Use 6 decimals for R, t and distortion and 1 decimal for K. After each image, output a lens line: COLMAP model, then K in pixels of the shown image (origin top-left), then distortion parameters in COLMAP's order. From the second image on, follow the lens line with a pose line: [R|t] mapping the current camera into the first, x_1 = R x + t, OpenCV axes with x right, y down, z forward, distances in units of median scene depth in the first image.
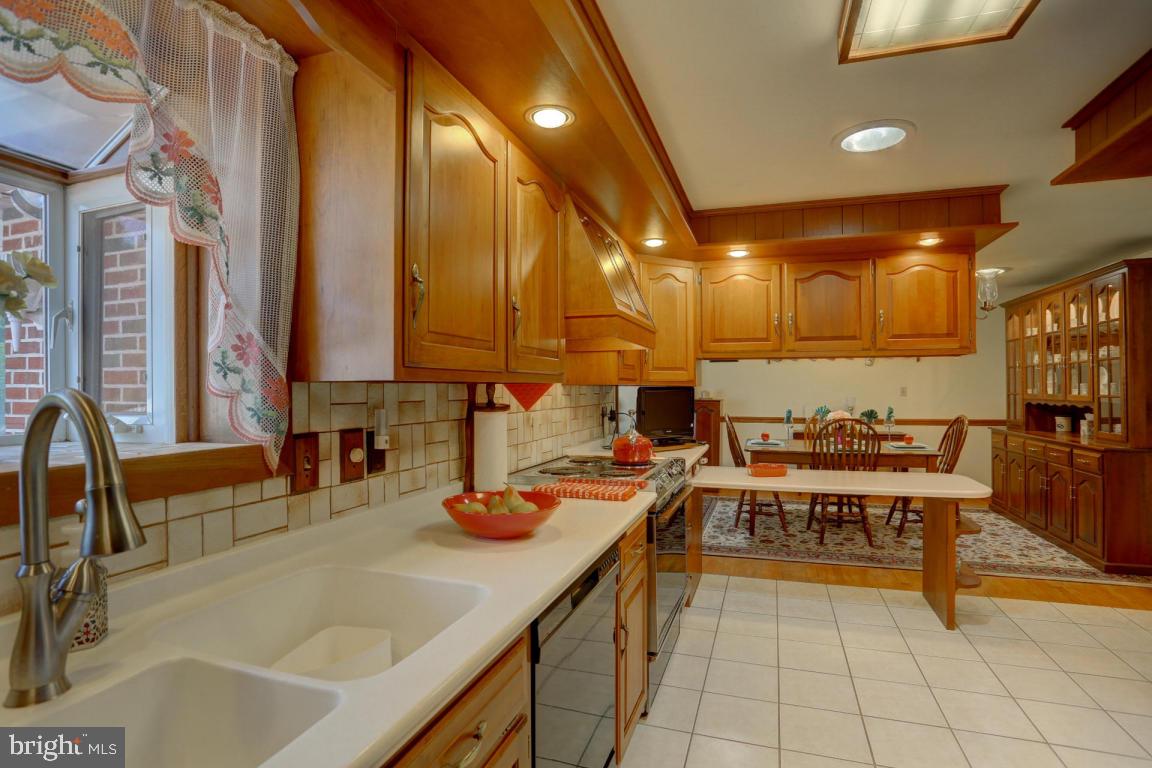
lens RADIAL K [[551.2, 0, 583.5], [0, 551.2, 387.7], [0, 0, 1]] dist [-0.076955, 0.029986]
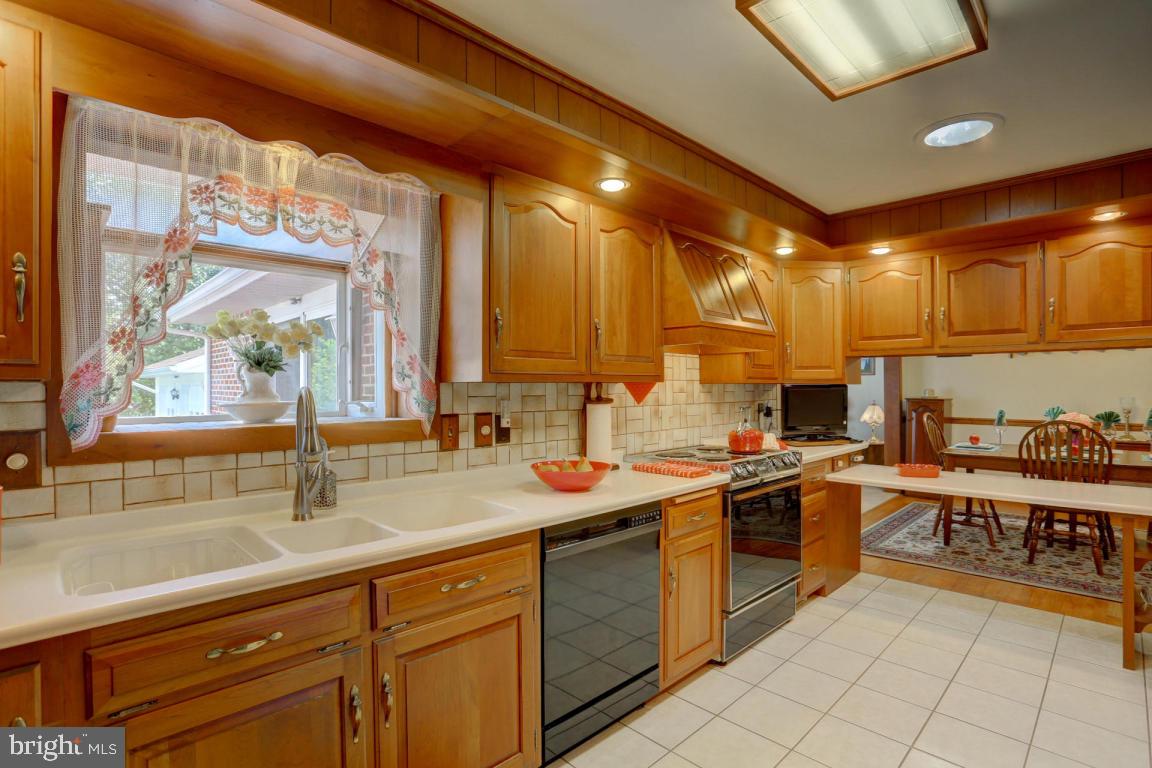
lens RADIAL K [[551.2, 0, 583.5], [0, 551.2, 387.7], [0, 0, 1]] dist [-0.076955, 0.029986]
pose [[0.893801, 0.000572, -0.448463, 0.251634], [0.001247, 0.999992, 0.003761, -0.000627], [0.448462, -0.003921, 0.893793, -0.127529]]
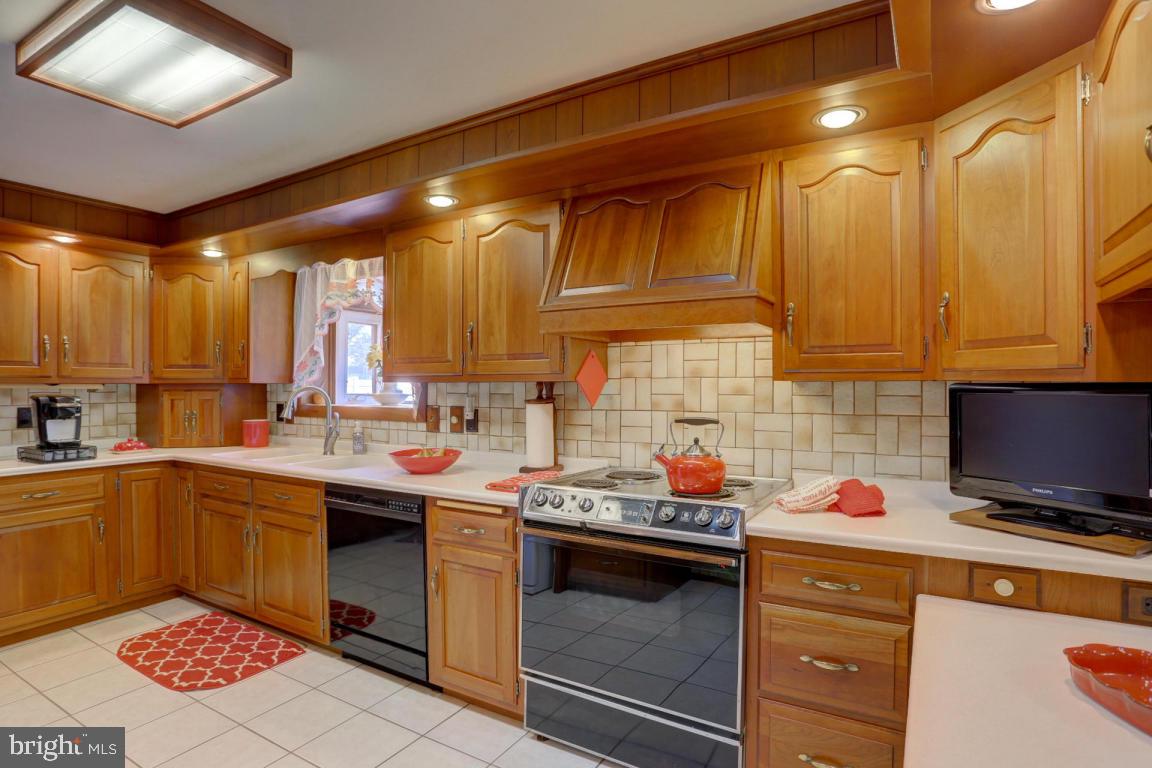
lens RADIAL K [[578.4, 0, 576.0], [0, 578.4, 384.0], [0, 0, 1]] dist [-0.069185, 0.024253]
pose [[-0.190172, 0.005634, -0.981735, 0.725342], [0.004327, 0.999979, 0.004900, -0.005966], [0.981741, -0.003316, -0.190193, 0.863846]]
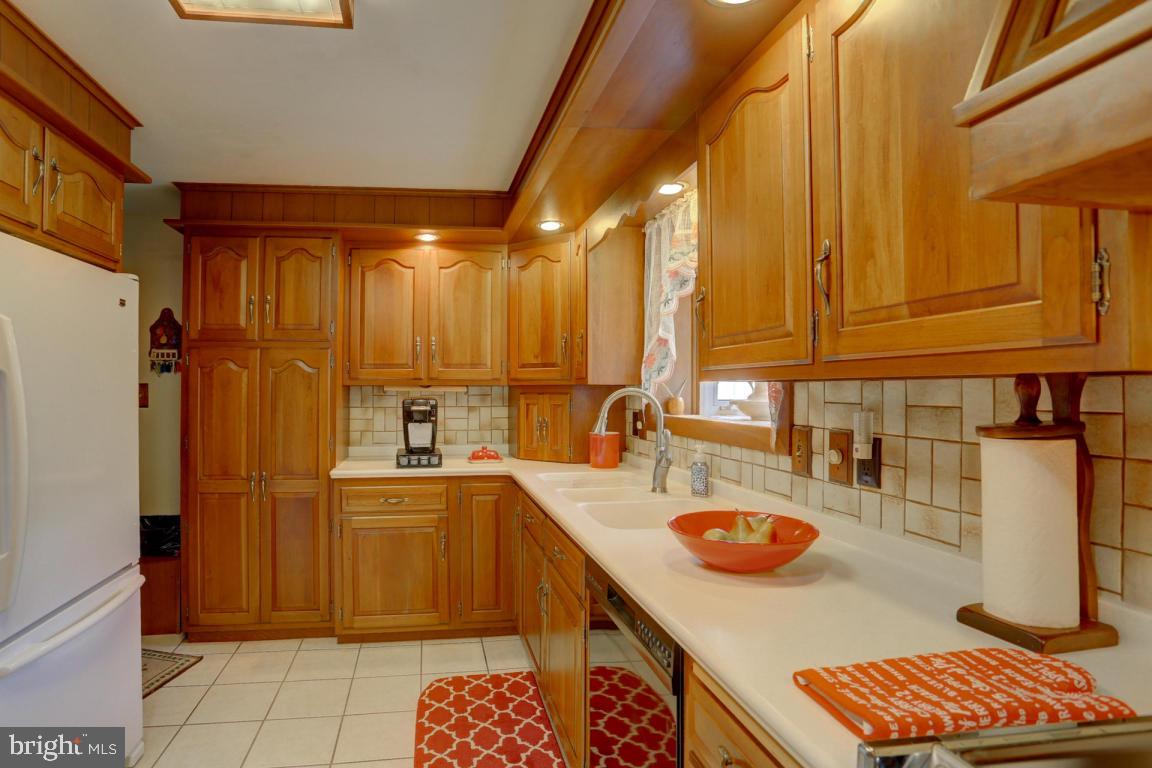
lens RADIAL K [[612.0, 0, 541.4], [0, 612.0, 385.5], [0, 0, 1]] dist [-0.075606, 0.030152]
pose [[-0.864361, 0.006945, -0.502825, 0.268824], [0.009460, 0.999952, -0.002451, -0.001950], [0.502784, -0.006875, -0.864385, 0.786407]]
